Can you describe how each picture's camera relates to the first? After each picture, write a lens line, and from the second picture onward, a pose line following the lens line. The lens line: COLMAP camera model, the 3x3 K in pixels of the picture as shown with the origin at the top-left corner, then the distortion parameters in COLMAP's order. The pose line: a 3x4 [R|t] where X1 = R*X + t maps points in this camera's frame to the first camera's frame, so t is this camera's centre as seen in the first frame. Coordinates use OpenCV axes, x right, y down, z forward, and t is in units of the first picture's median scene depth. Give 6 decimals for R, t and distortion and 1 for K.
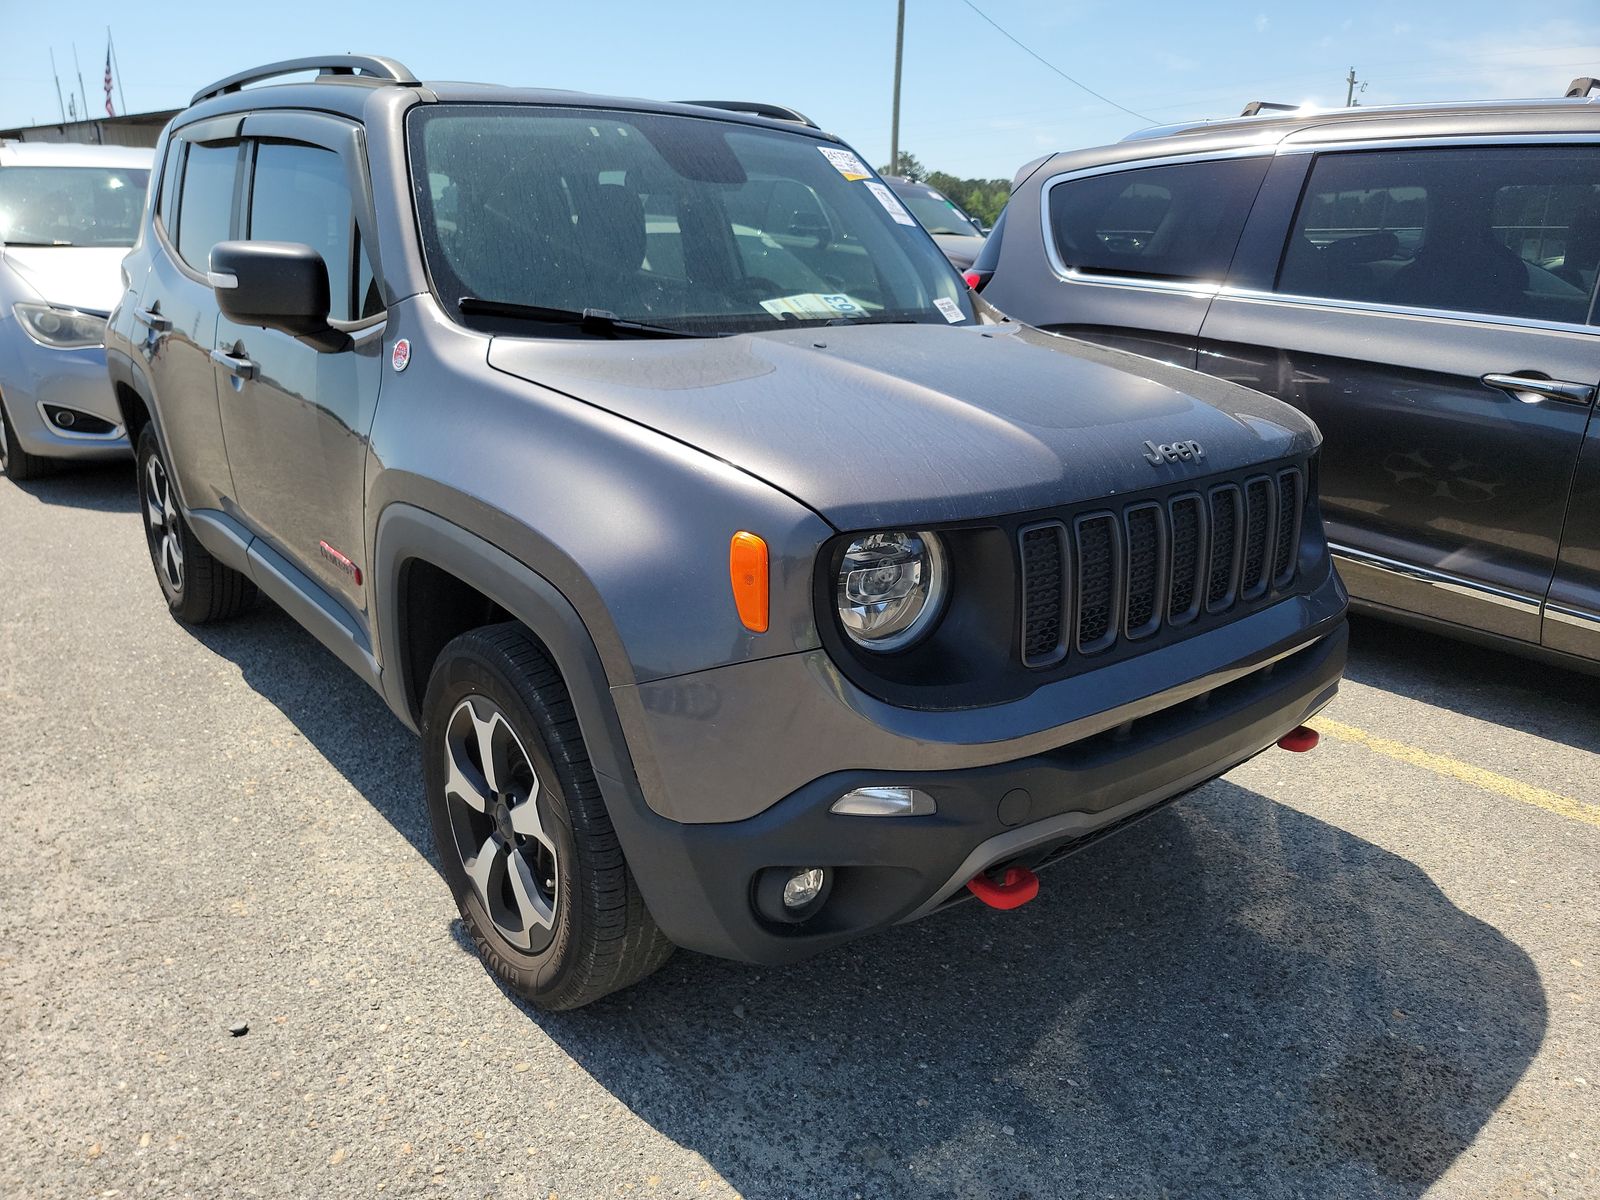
lens RADIAL K [[1132.2, 0, 797.1], [0, 1132.2, 623.9], [0, 0, 1]] dist [0.058869, -0.058659]
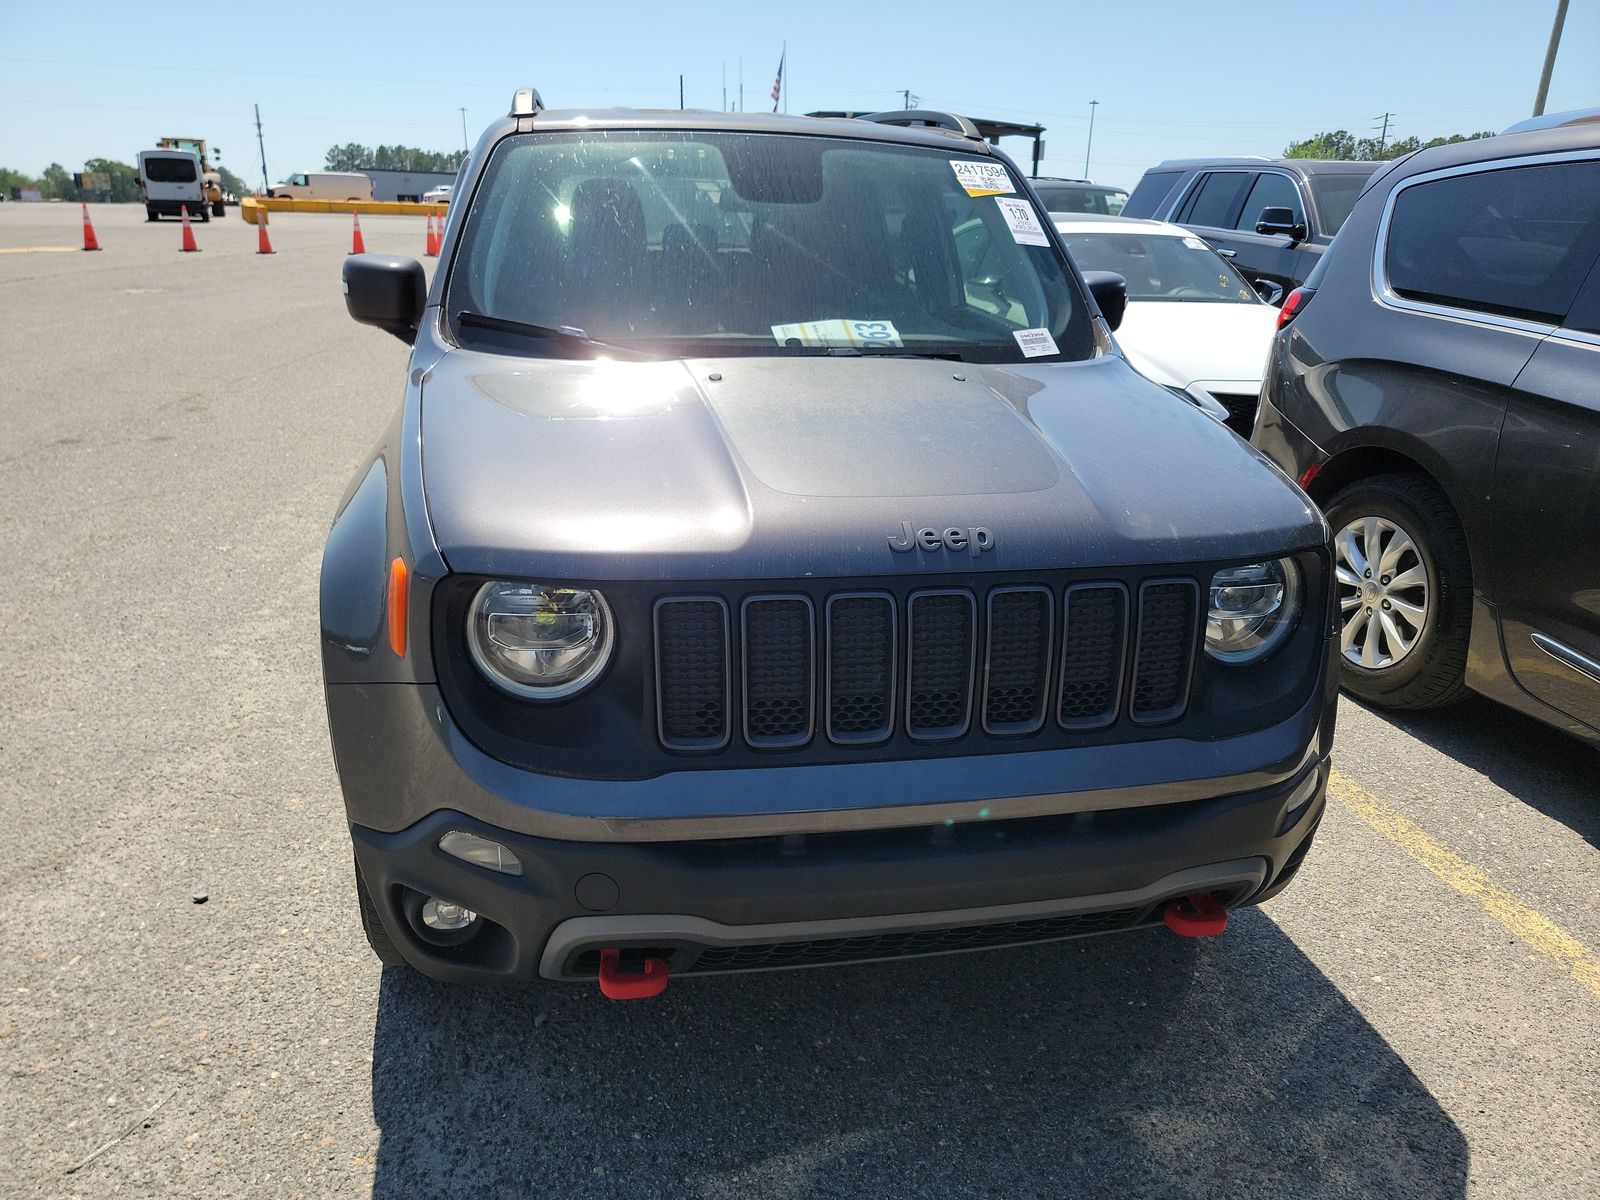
lens RADIAL K [[1123.5, 0, 798.8], [0, 1123.5, 605.6], [0, 0, 1]] dist [0.070551, -0.054913]
pose [[0.875546, 0.163914, -0.454480, 0.505801], [-0.165181, 0.985560, 0.037239, -0.092701], [0.454021, 0.042467, 0.889978, 0.166929]]
